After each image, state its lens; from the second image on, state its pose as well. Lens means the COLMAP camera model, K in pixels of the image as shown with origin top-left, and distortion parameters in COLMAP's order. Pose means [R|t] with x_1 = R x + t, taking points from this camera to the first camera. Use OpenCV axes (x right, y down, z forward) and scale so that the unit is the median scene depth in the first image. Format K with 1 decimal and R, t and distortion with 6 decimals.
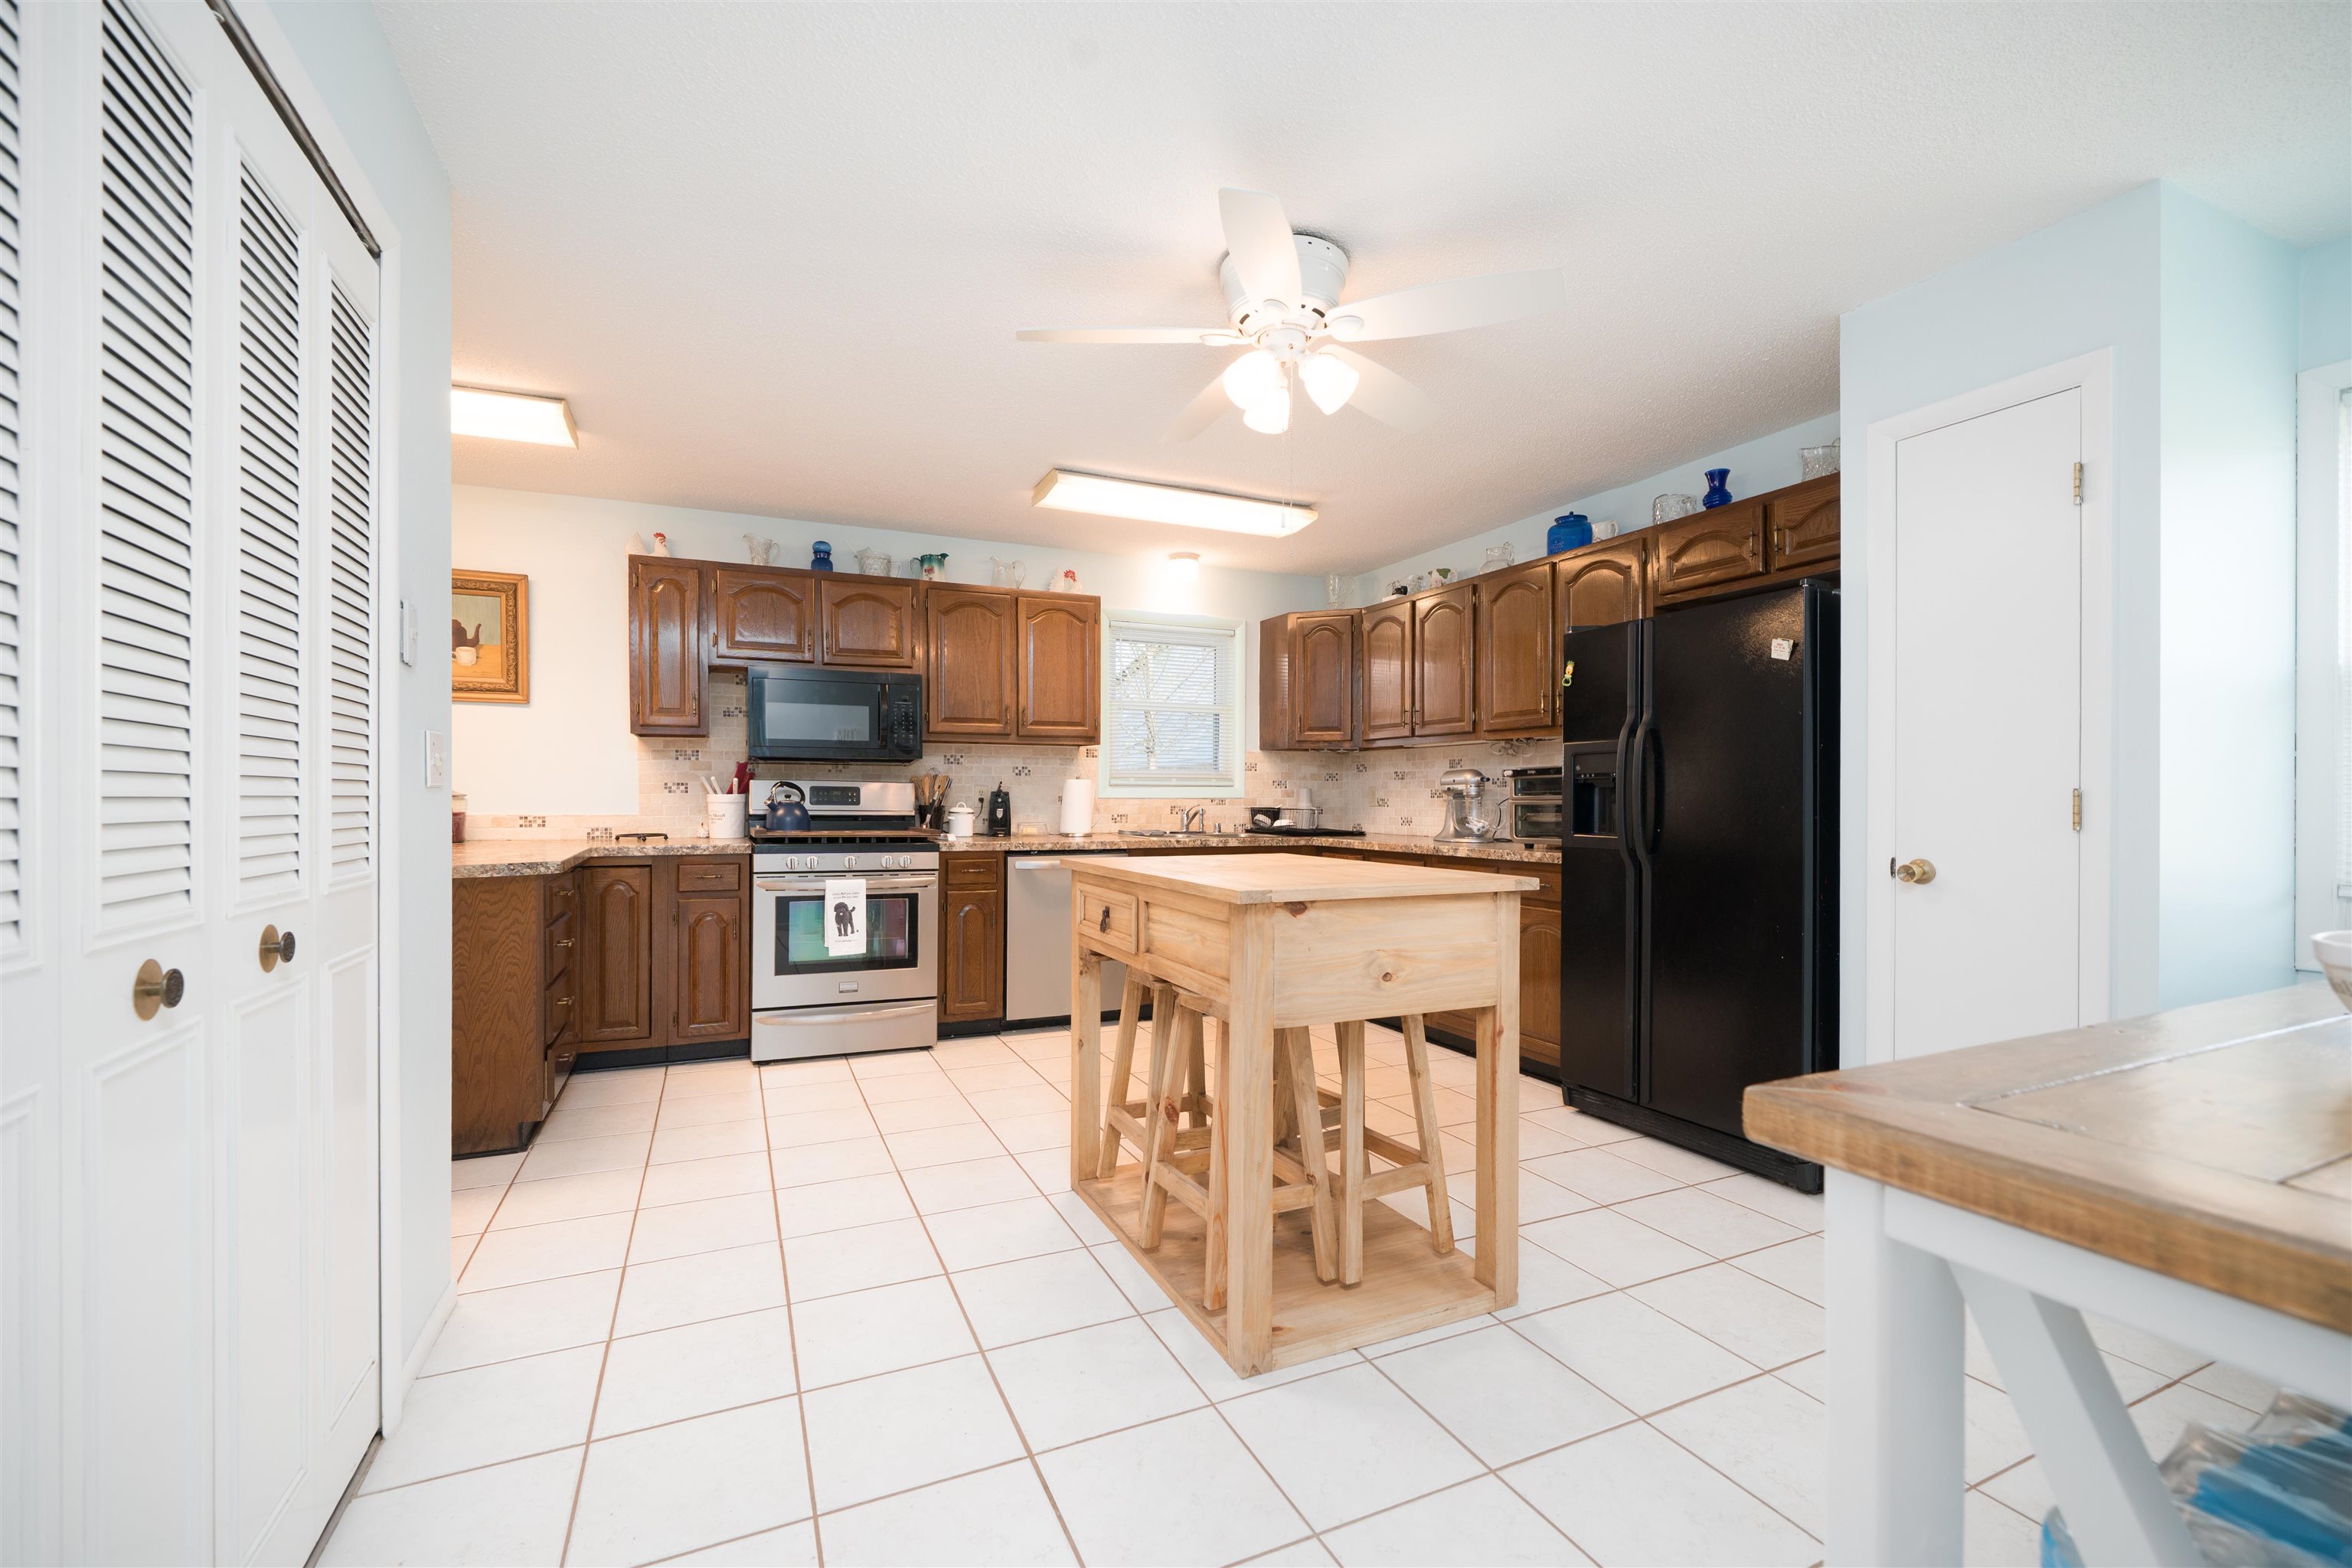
lens RADIAL K [[978.7, 0, 1166.5], [0, 978.7, 794.9], [0, 0, 1]] dist [0.003937, -0.001169]
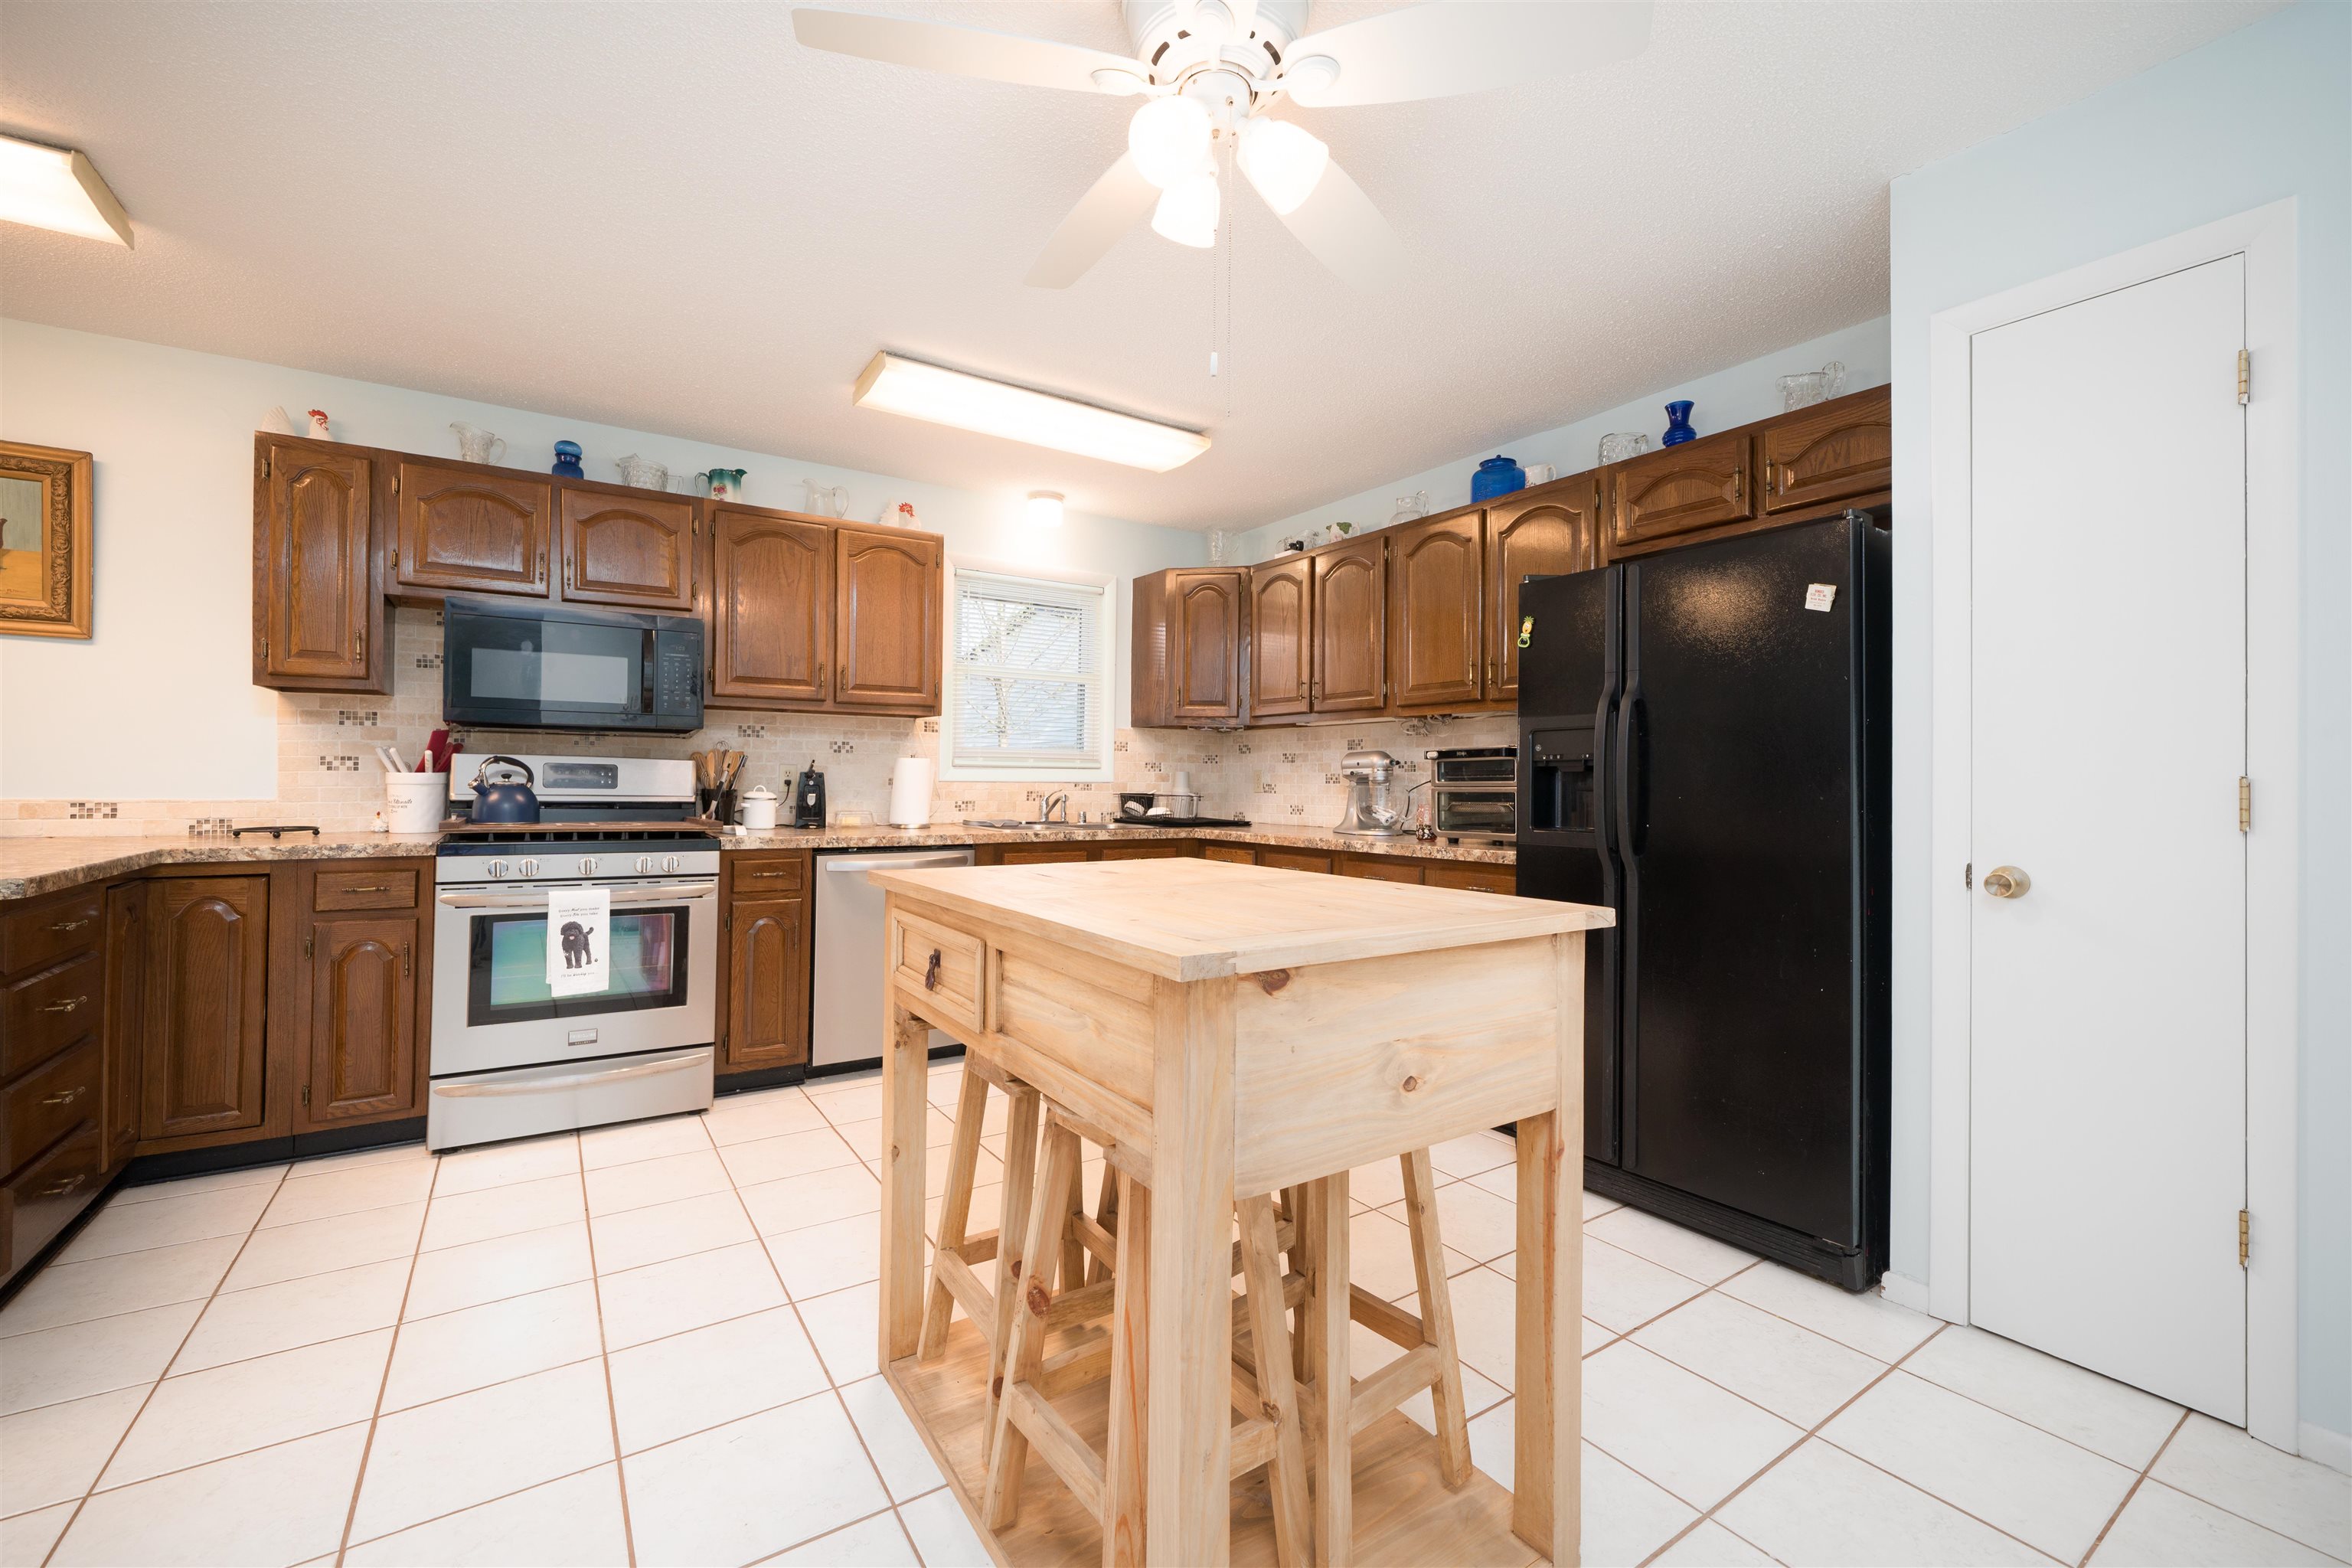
lens RADIAL K [[978.7, 0, 1174.5], [0, 978.7, 758.9], [0, 0, 1]] dist [0.003937, -0.001169]
pose [[0.987332, 0.009930, 0.158354, -0.005801], [-0.006653, 0.999753, -0.021212, 0.000816], [-0.158525, 0.019890, 0.987155, 0.201330]]
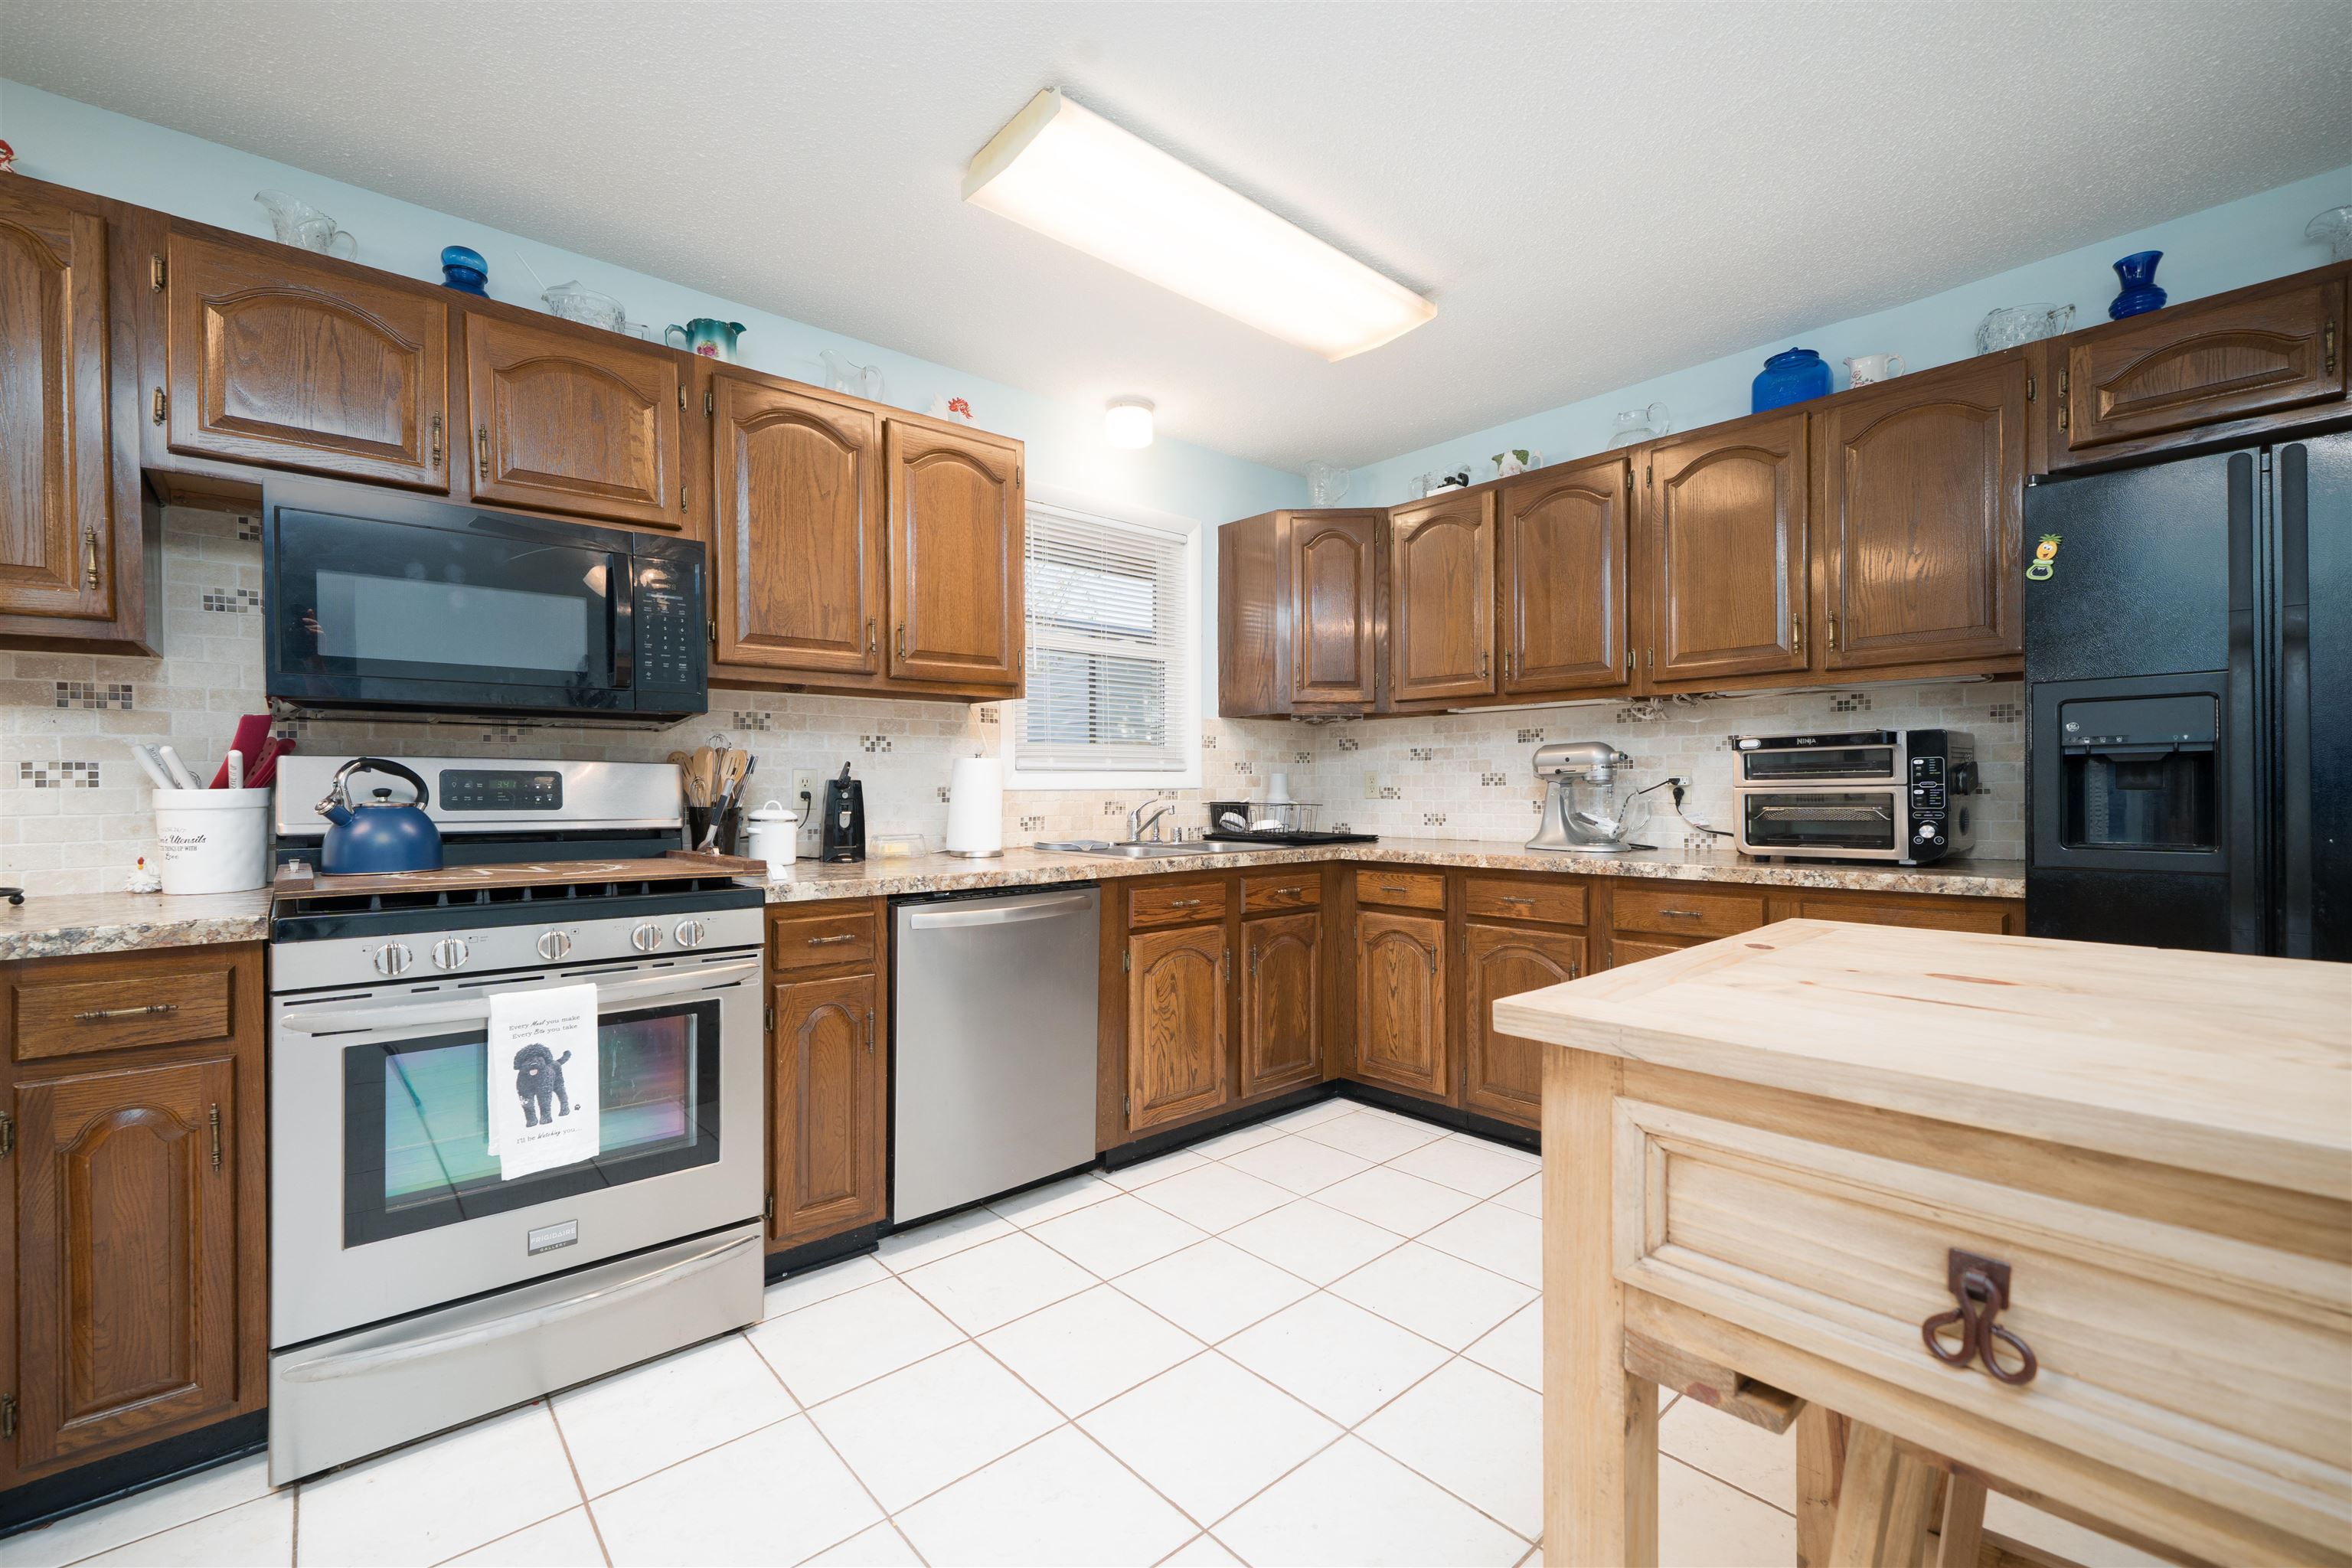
lens RADIAL K [[978.7, 0, 1161.6], [0, 978.7, 786.6], [0, 0, 1]] dist [0.003937, -0.001169]
pose [[0.957091, -0.008002, 0.289676, -0.191500], [0.007872, 0.999968, 0.001611, 0.001009], [-0.289680, 0.000738, 0.957123, 0.510001]]
